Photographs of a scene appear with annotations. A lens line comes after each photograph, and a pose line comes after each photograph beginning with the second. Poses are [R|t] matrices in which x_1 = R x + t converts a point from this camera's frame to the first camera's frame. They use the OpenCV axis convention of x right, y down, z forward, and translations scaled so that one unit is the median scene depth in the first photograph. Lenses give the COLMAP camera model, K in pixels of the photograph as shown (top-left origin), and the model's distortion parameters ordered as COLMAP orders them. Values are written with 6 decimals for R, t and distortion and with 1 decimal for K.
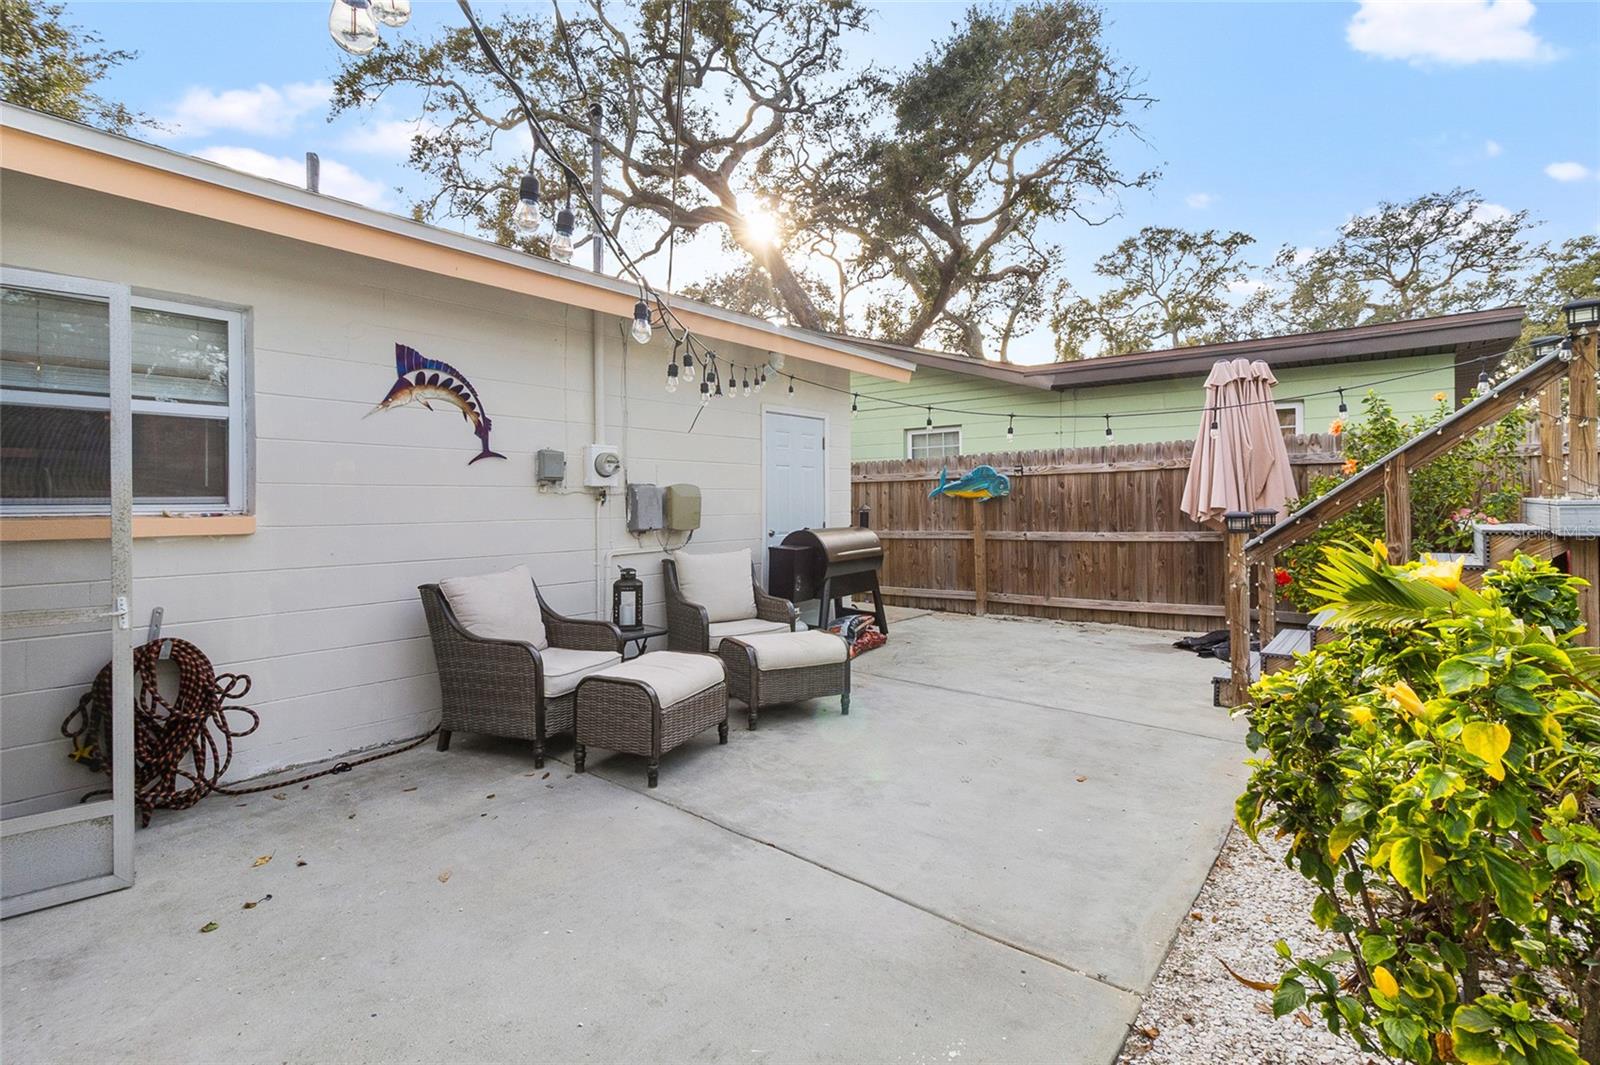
lens RADIAL K [[733.8, 0, 814.4], [0, 733.8, 500.2], [0, 0, 1]] dist [0.001055, 0.000077]
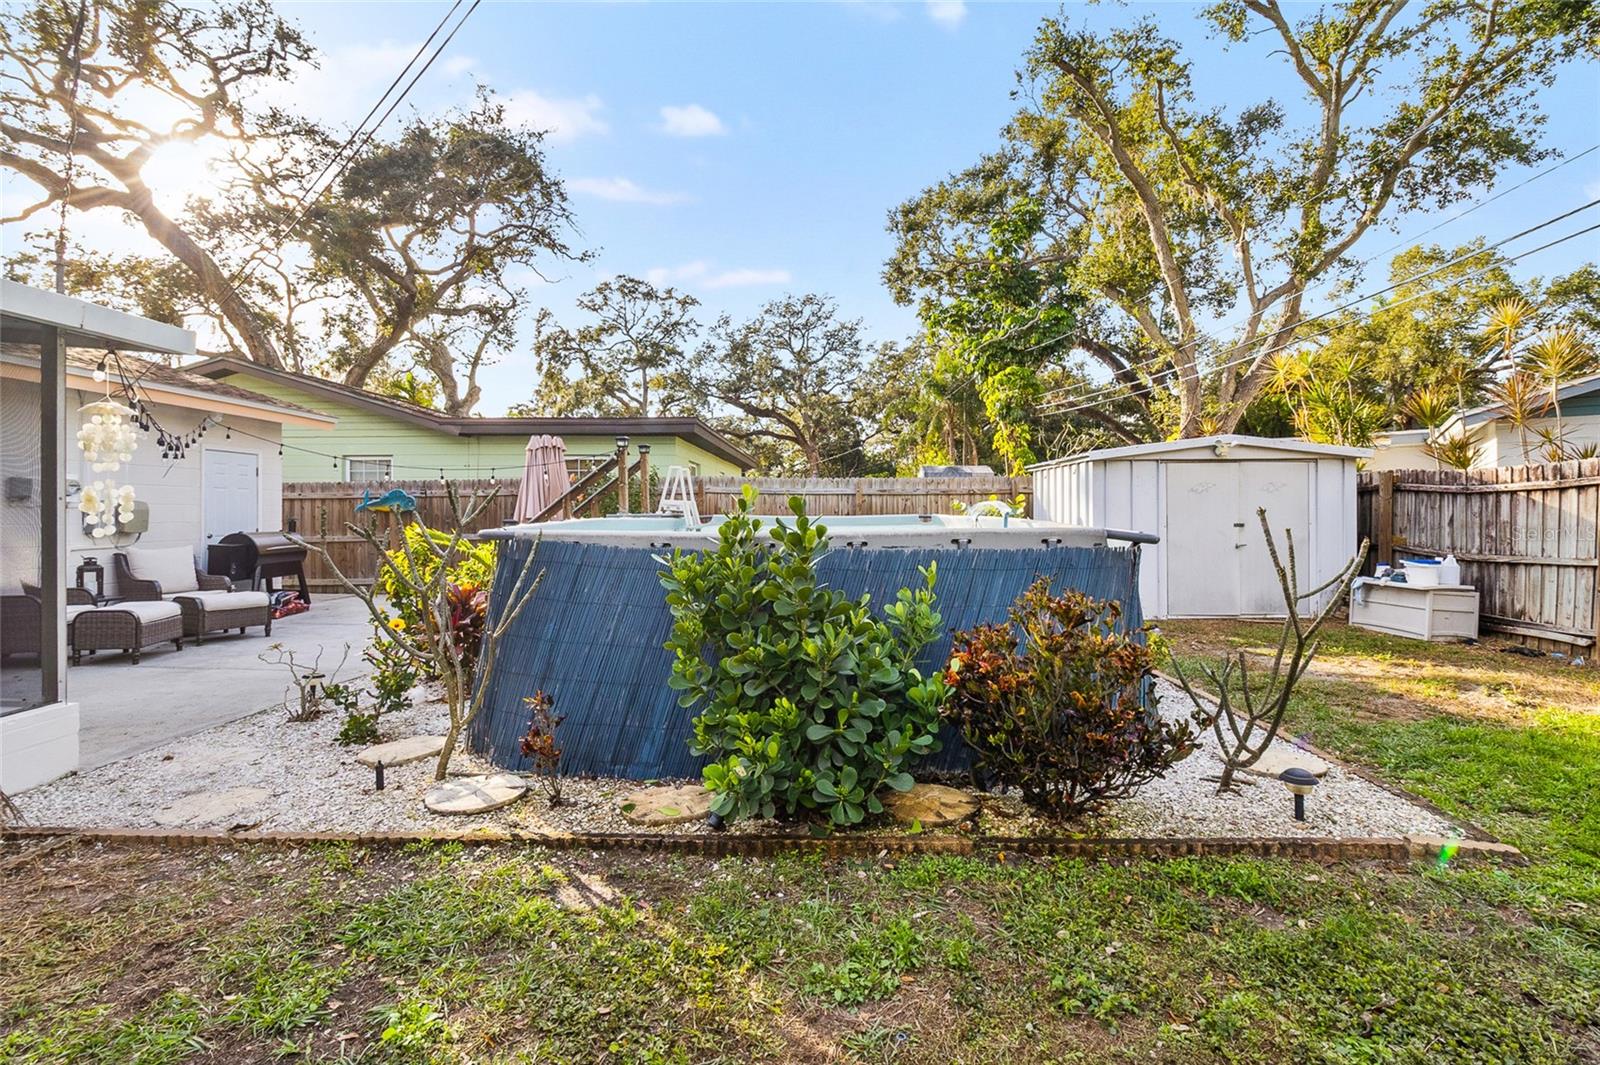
lens RADIAL K [[741.5, 0, 807.9], [0, 741.5, 512.0], [0, 0, 1]] dist [0.002091, 0.001033]
pose [[0.803171, 0.006754, 0.595711, 0.010471], [-0.005769, 0.999977, -0.003559, -0.001659], [-0.595721, -0.000579, 0.803191, -0.618399]]
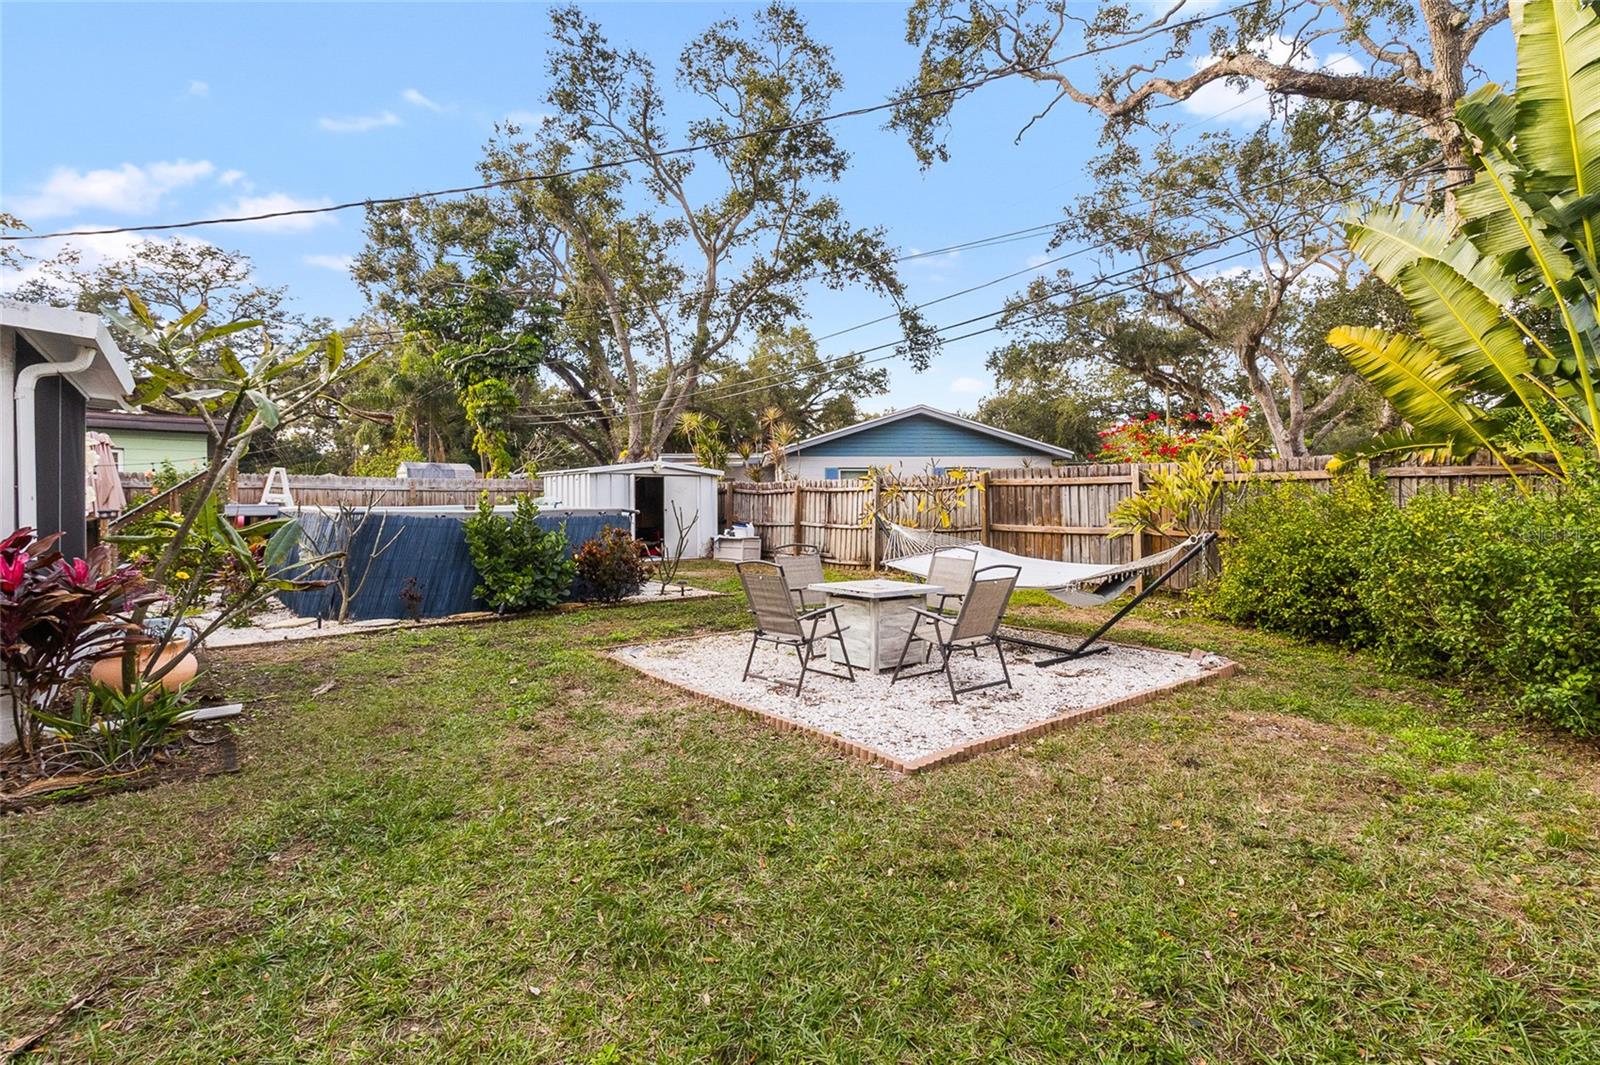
lens RADIAL K [[752.0, 0, 815.6], [0, 752.0, 505.8], [0, 0, 1]] dist [0.000228, -0.000111]
pose [[0.203823, 0.005661, 0.978991, -0.705937], [0.000167, 0.999983, -0.005817, 0.009406], [-0.979008, 0.001349, 0.203818, -0.920216]]
